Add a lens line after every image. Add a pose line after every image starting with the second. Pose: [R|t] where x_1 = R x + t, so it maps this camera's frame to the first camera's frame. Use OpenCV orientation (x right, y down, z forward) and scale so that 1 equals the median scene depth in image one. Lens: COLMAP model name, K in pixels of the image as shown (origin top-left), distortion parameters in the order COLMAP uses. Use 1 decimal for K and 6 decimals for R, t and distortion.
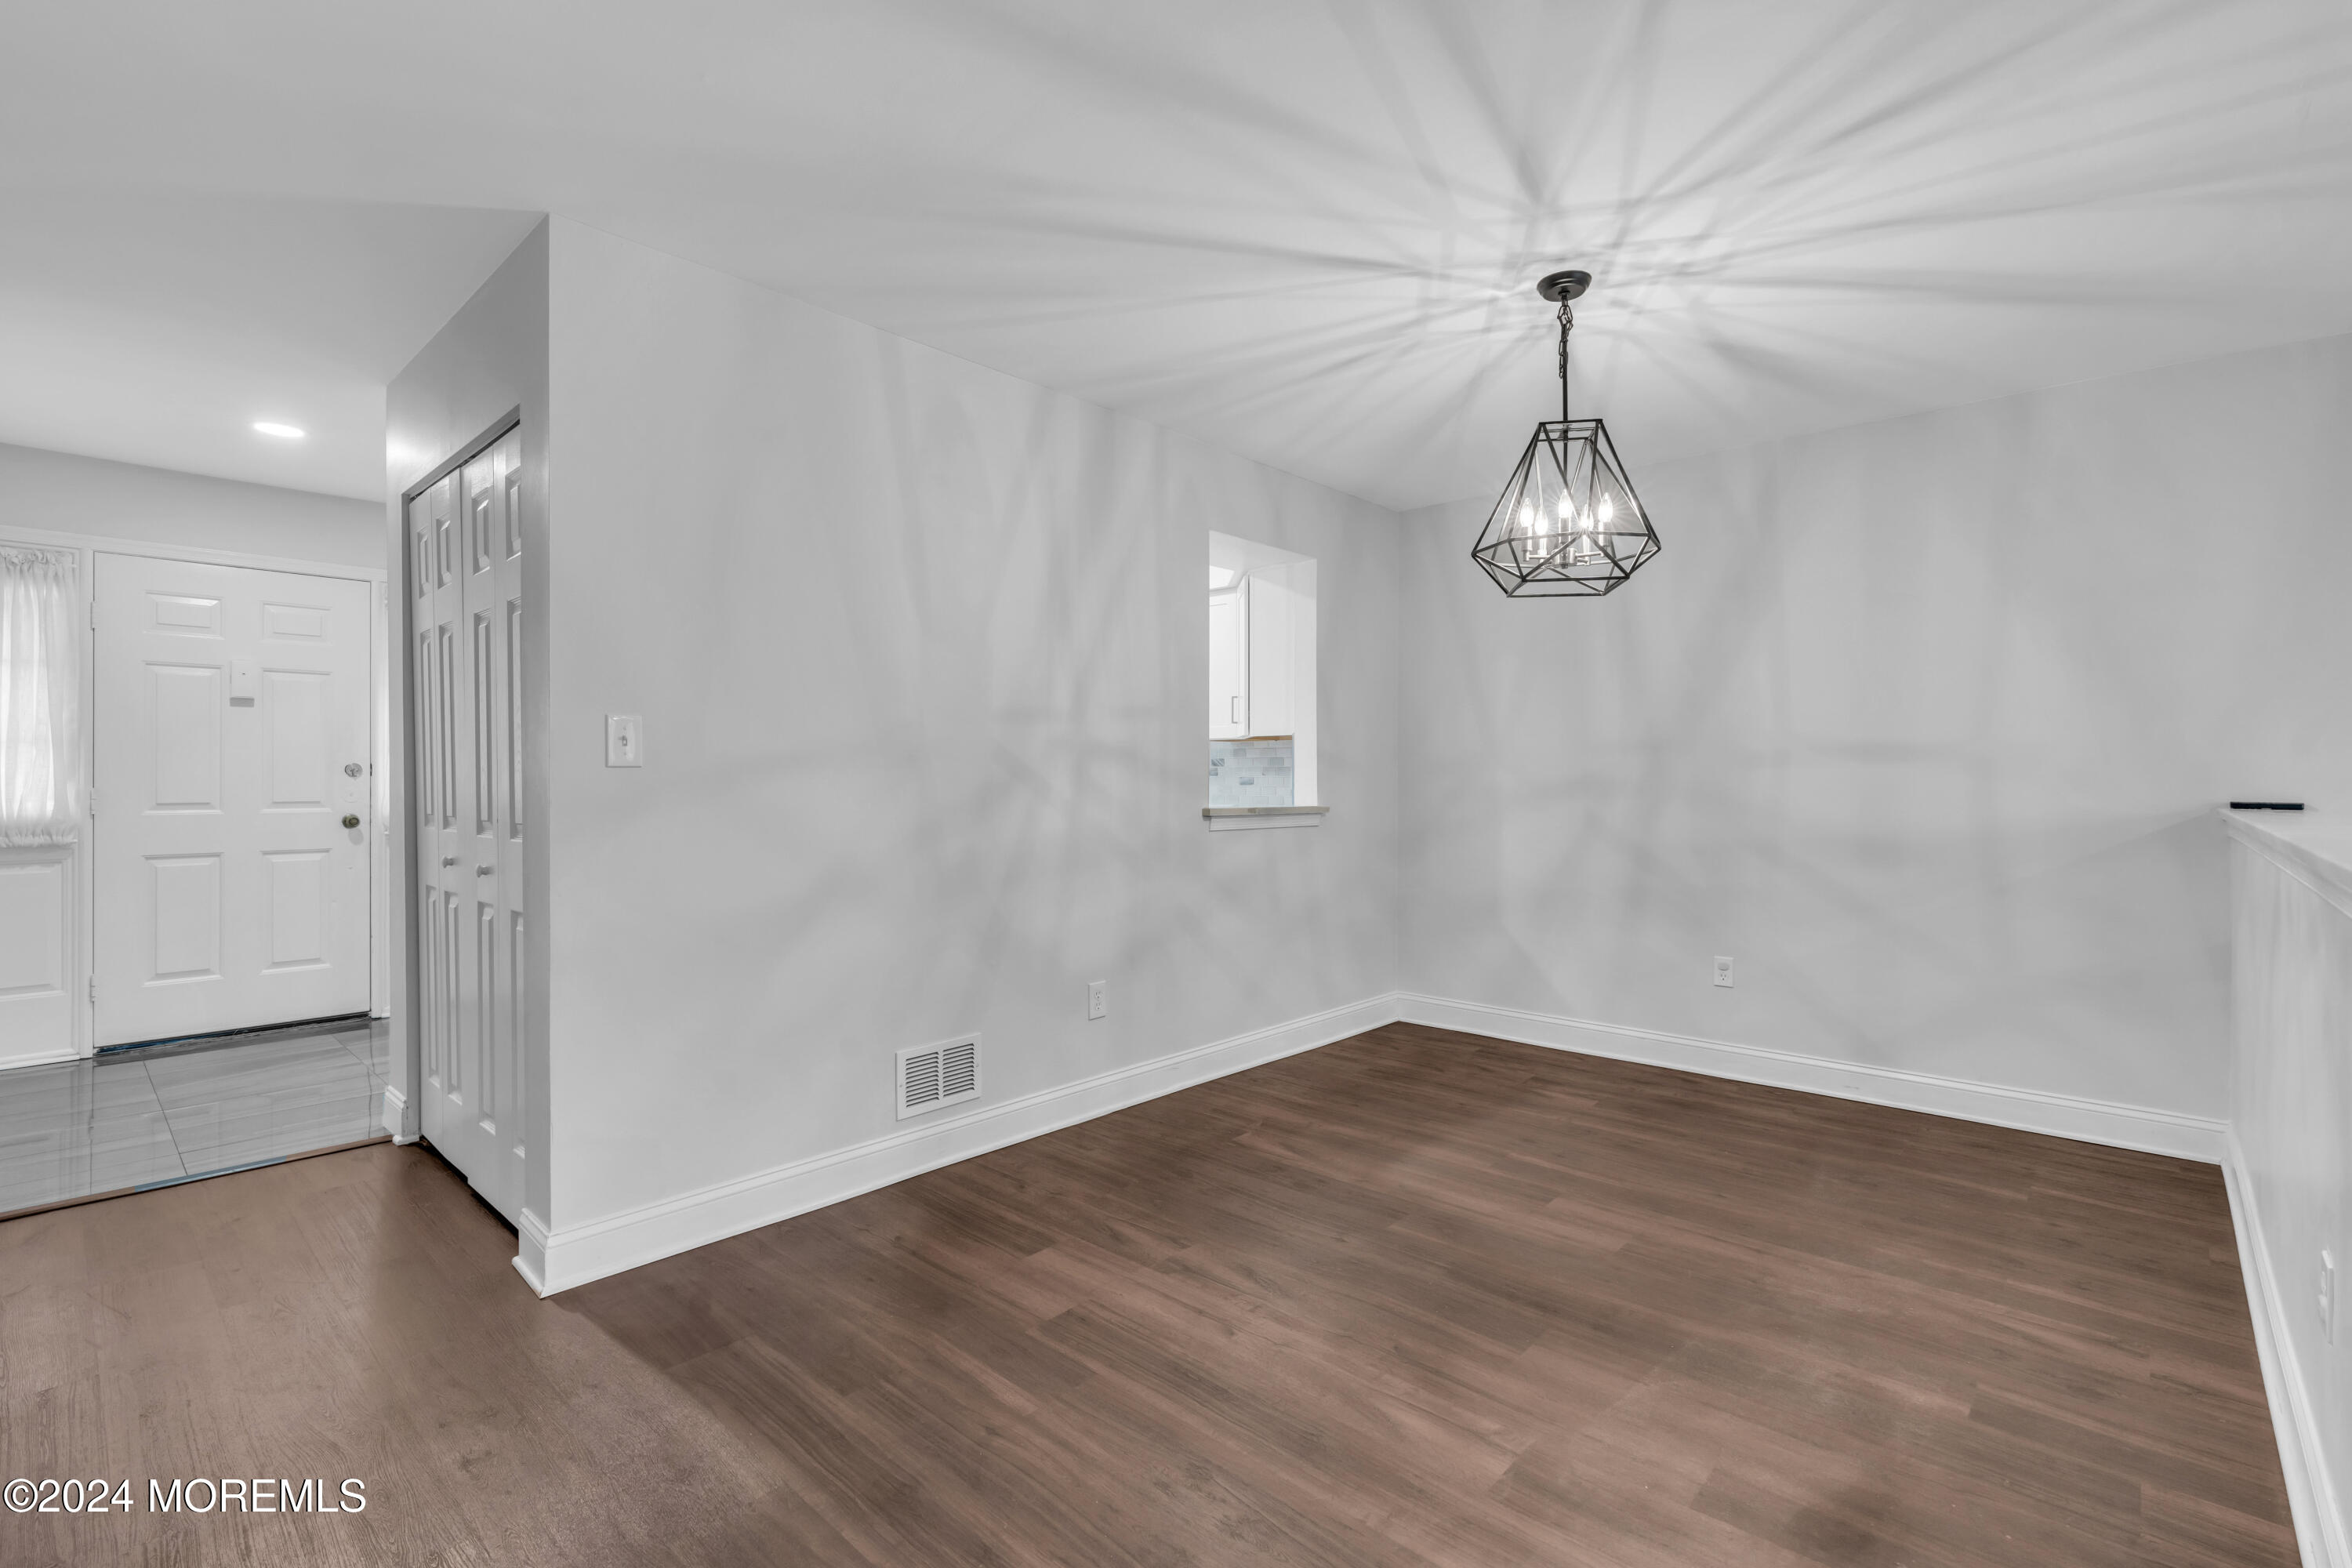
lens RADIAL K [[1053.5, 0, 1181.9], [0, 1053.5, 778.4], [0, 0, 1]] dist [-0.010103, 0.004130]
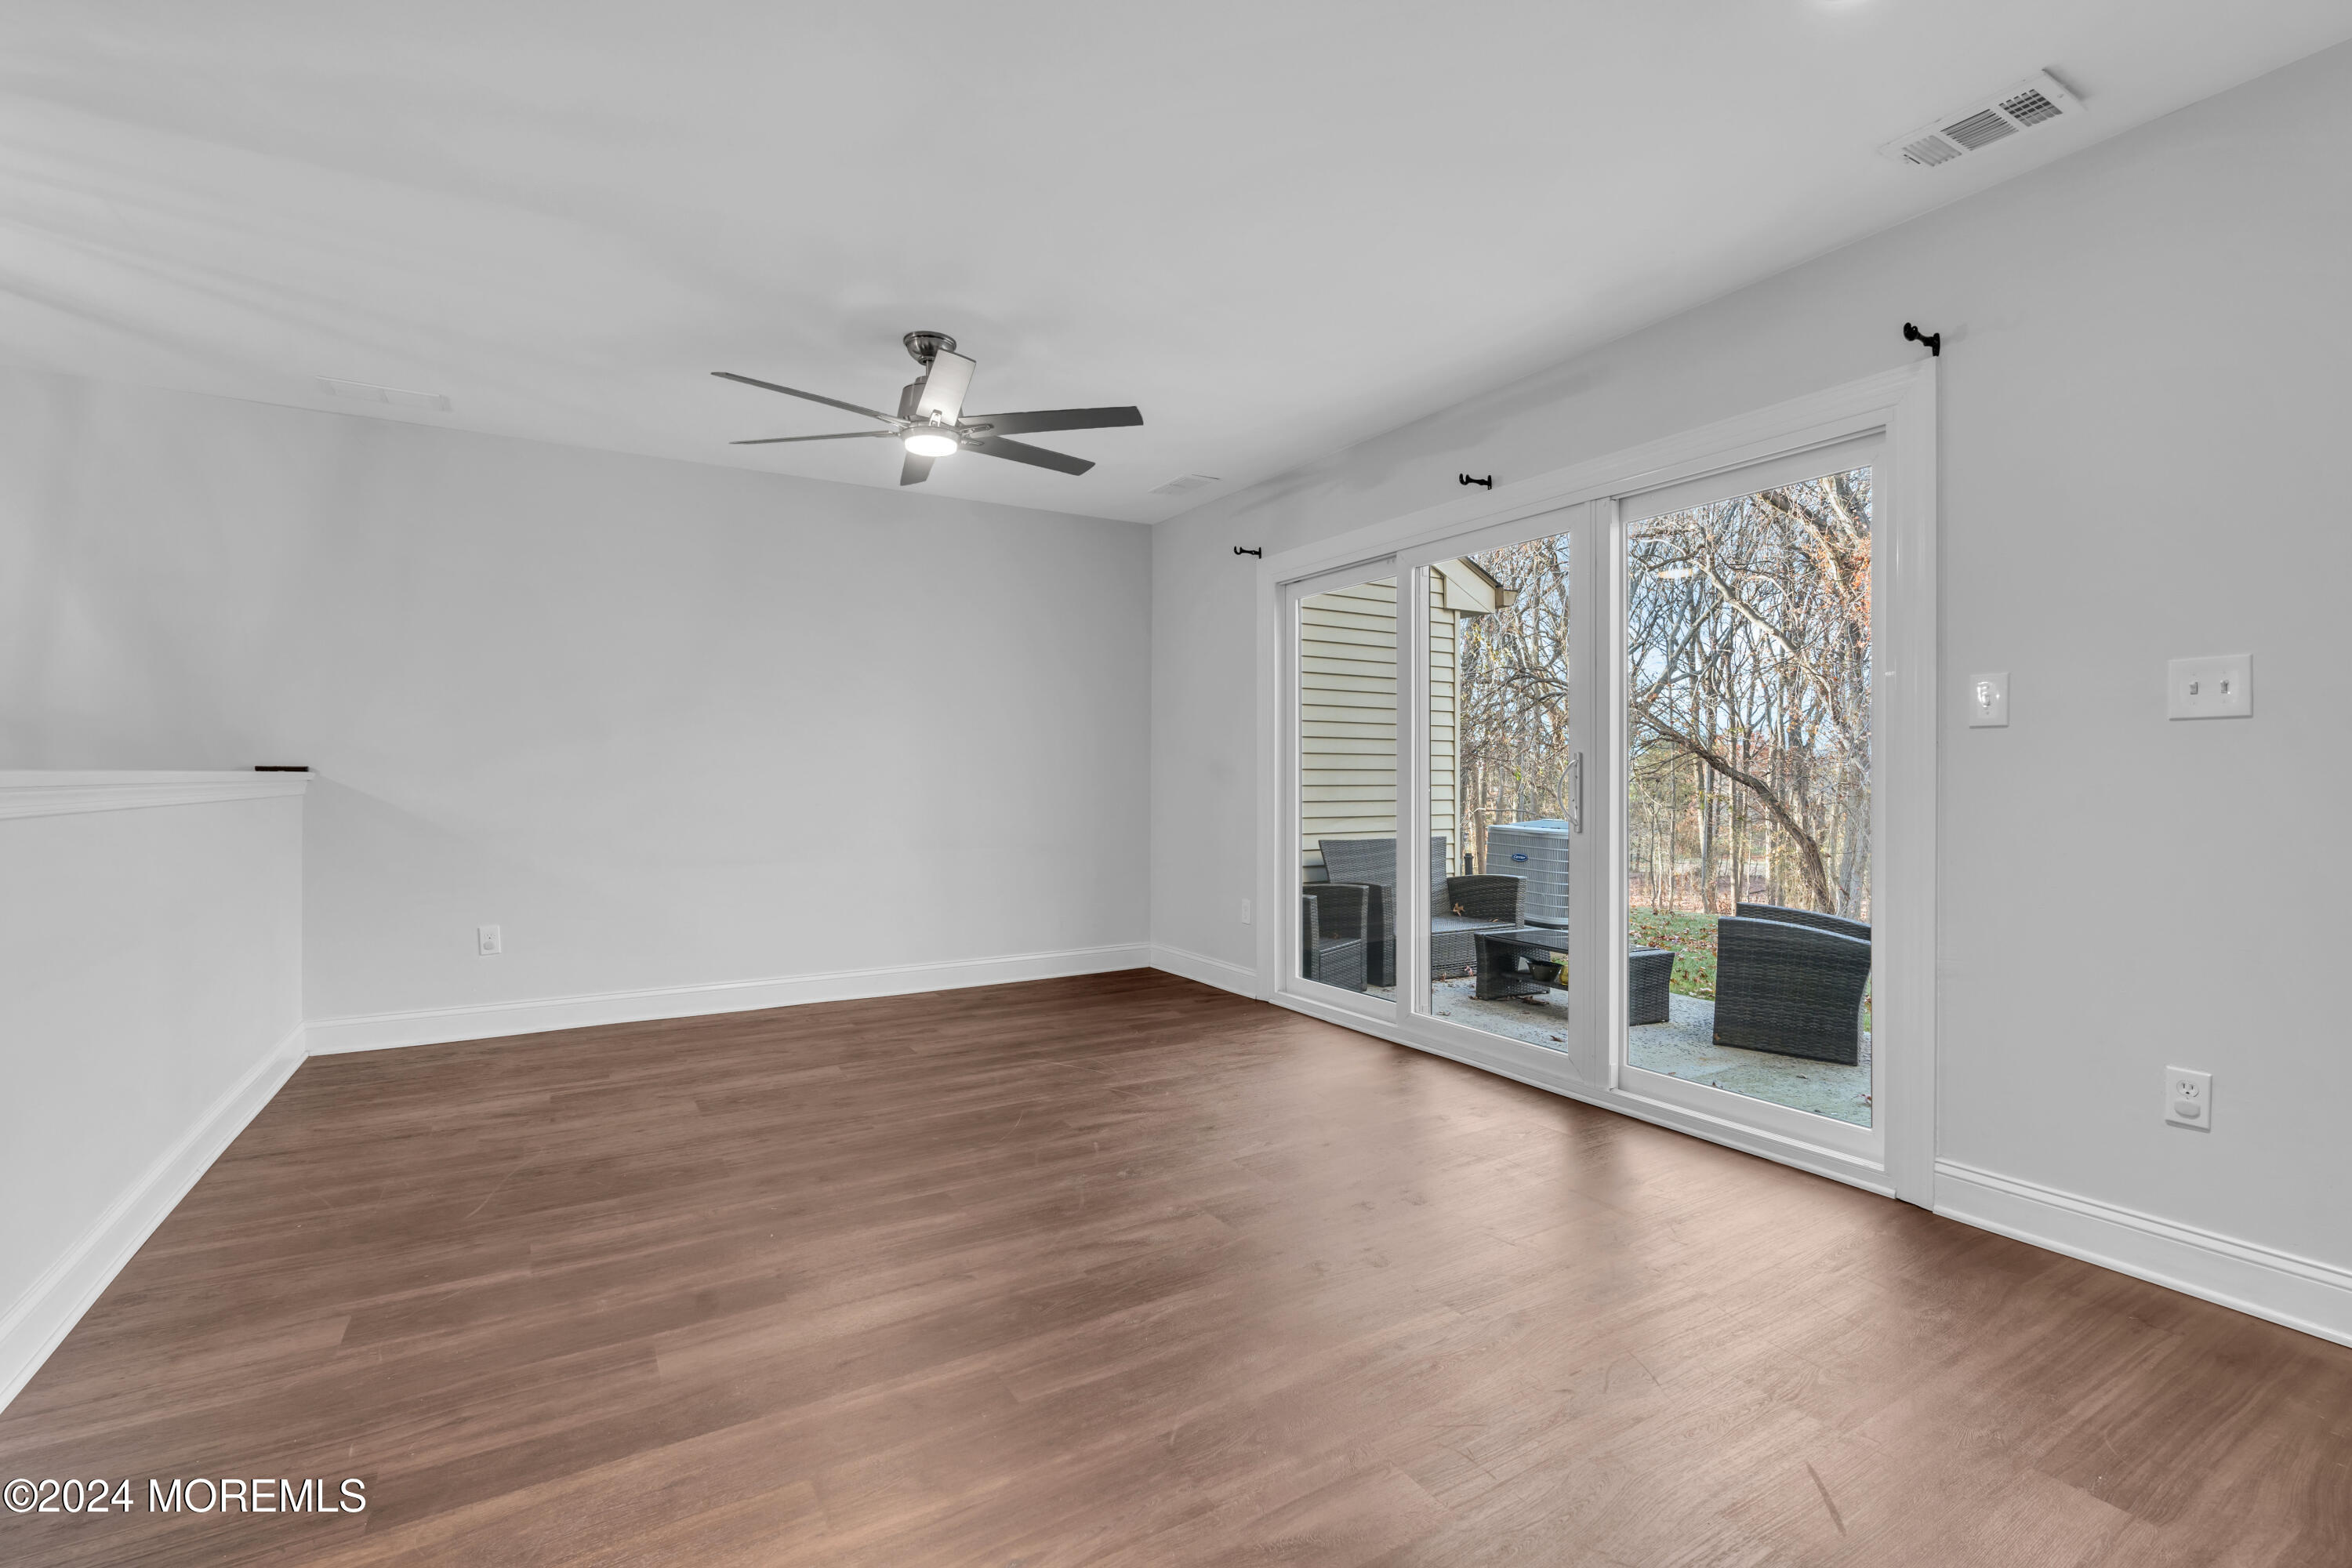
lens RADIAL K [[1053.5, 0, 1178.4], [0, 1053.5, 785.4], [0, 0, 1]] dist [-0.010103, 0.004130]
pose [[0.286073, -0.011471, 0.958139, 0.117001], [0.000844, 0.999931, 0.011719, 0.029500], [-0.958208, -0.002544, 0.286063, -0.354151]]
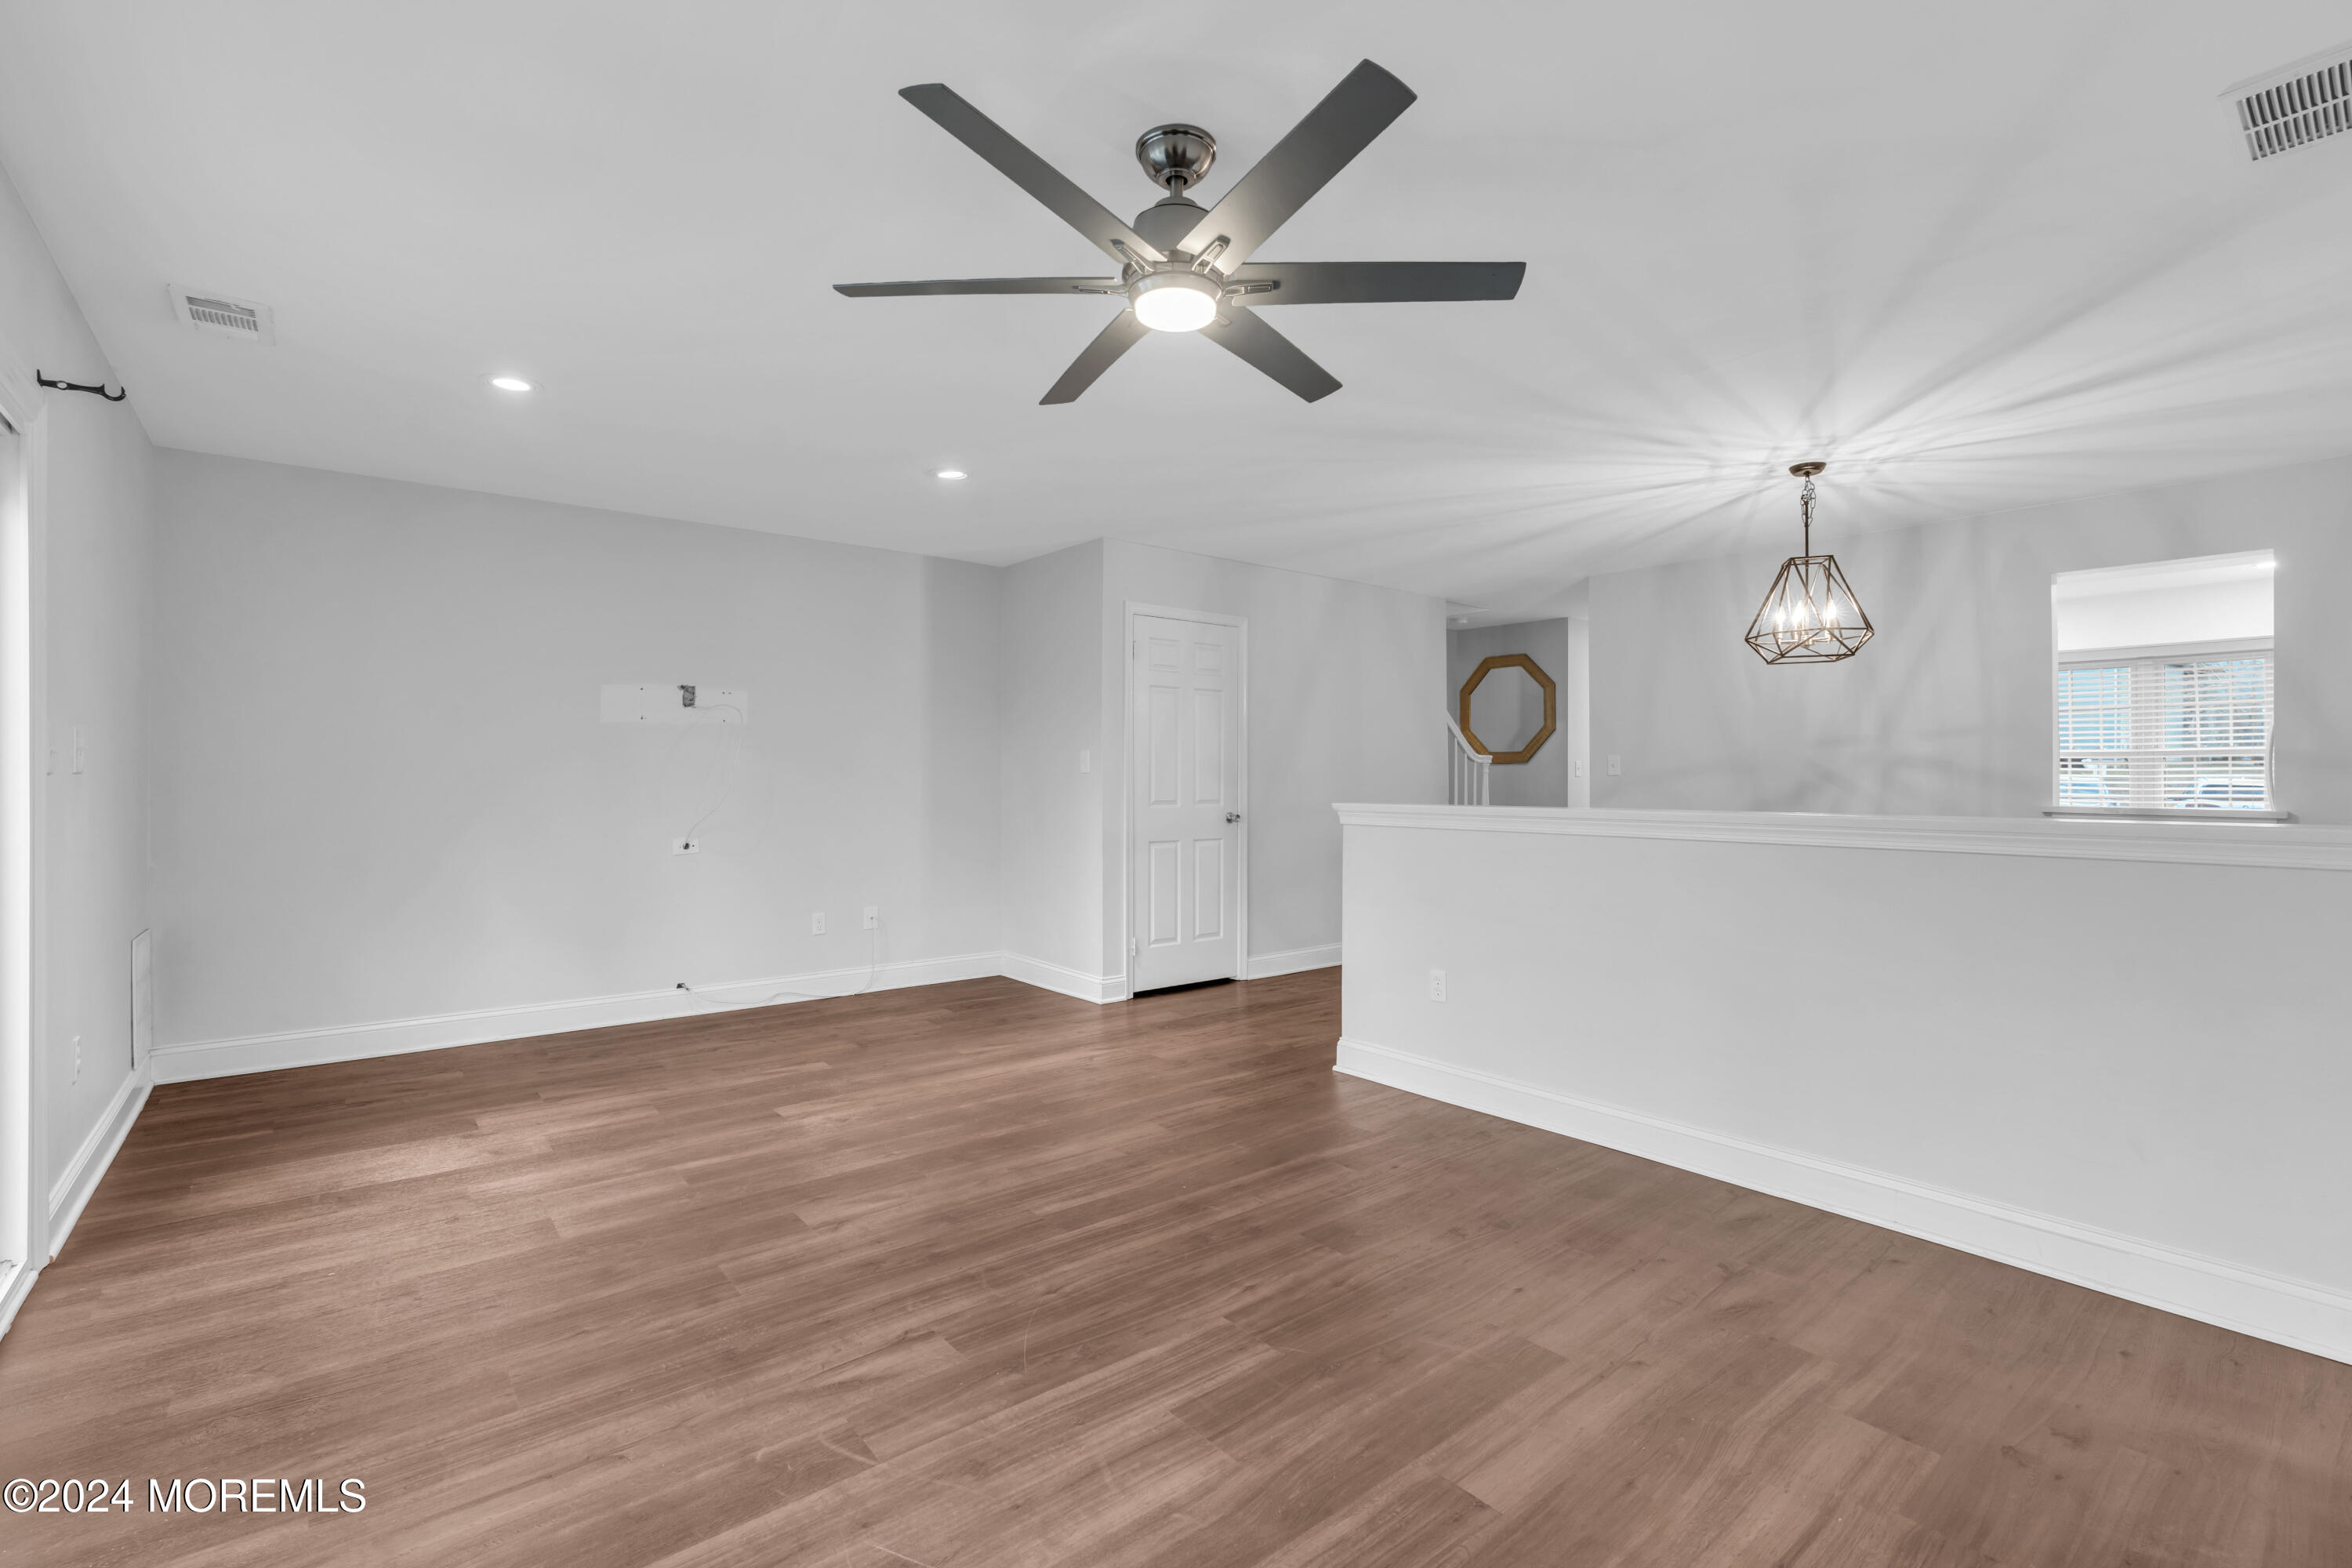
lens RADIAL K [[1053.5, 0, 1170.8], [0, 1053.5, 775.3], [0, 0, 1]] dist [-0.010103, 0.004130]
pose [[-0.158667, -0.004863, -0.987320, 1.574479], [-0.003366, 0.999985, -0.004385, 0.001795], [0.987326, 0.002627, -0.158681, 0.232810]]
